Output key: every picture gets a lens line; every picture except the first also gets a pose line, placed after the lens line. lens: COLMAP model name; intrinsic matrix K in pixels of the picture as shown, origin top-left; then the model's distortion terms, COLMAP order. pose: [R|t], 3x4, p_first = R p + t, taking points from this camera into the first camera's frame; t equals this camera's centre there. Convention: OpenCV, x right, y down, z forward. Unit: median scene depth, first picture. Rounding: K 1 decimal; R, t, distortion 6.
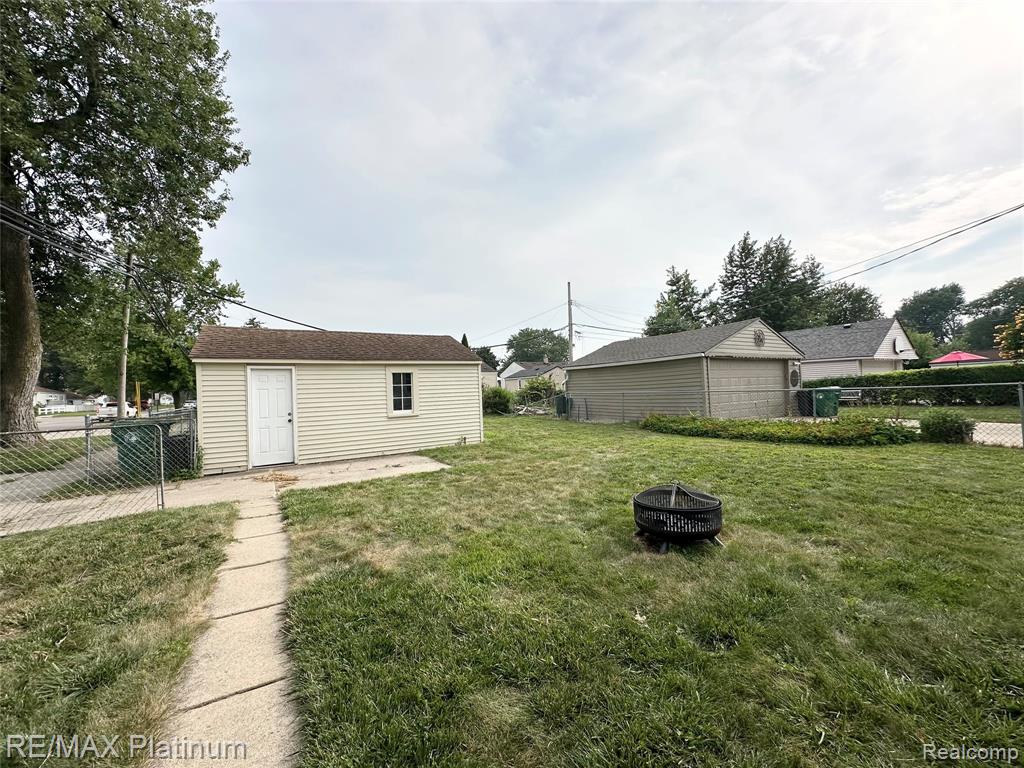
lens RADIAL K [[409.9, 0, 514.2], [0, 409.9, 381.7], [0, 0, 1]] dist [0.004380, 0.000856]
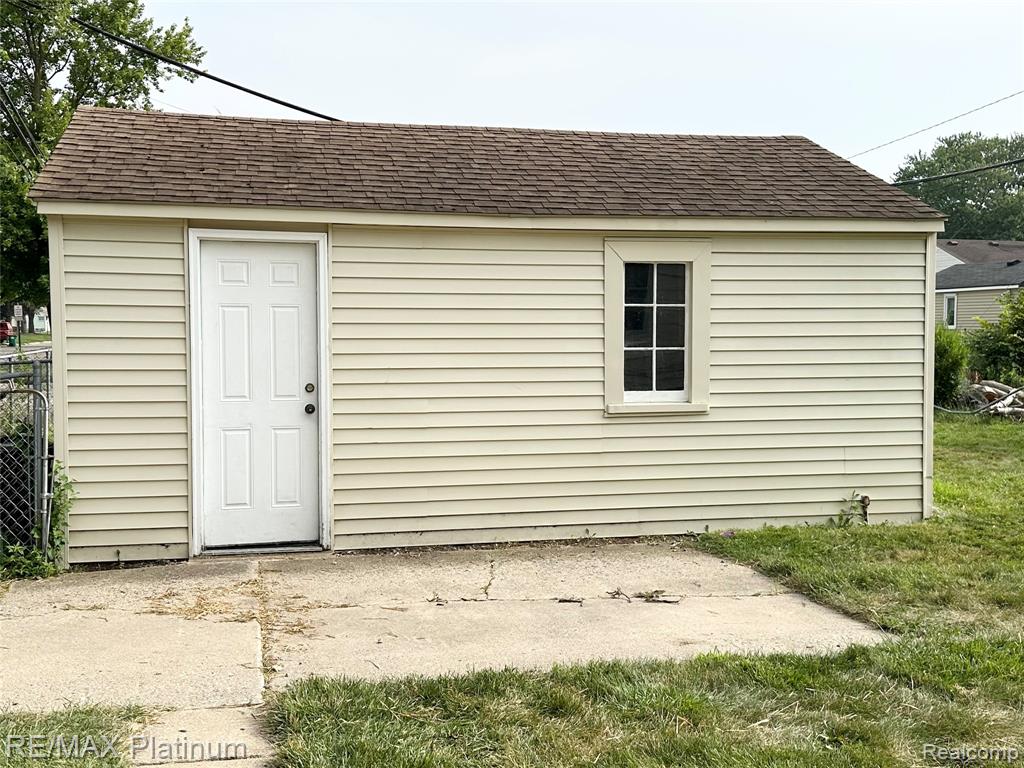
lens RADIAL K [[1131.4, 0, 512.5], [0, 1131.4, 384.7], [0, 0, 1]] dist [0.136975, 0.000000]
pose [[0.948271, 0.050582, -0.313407, -0.117044], [-0.026277, 0.996344, 0.081296, 0.001935], [0.316373, -0.068855, 0.946133, 0.207944]]
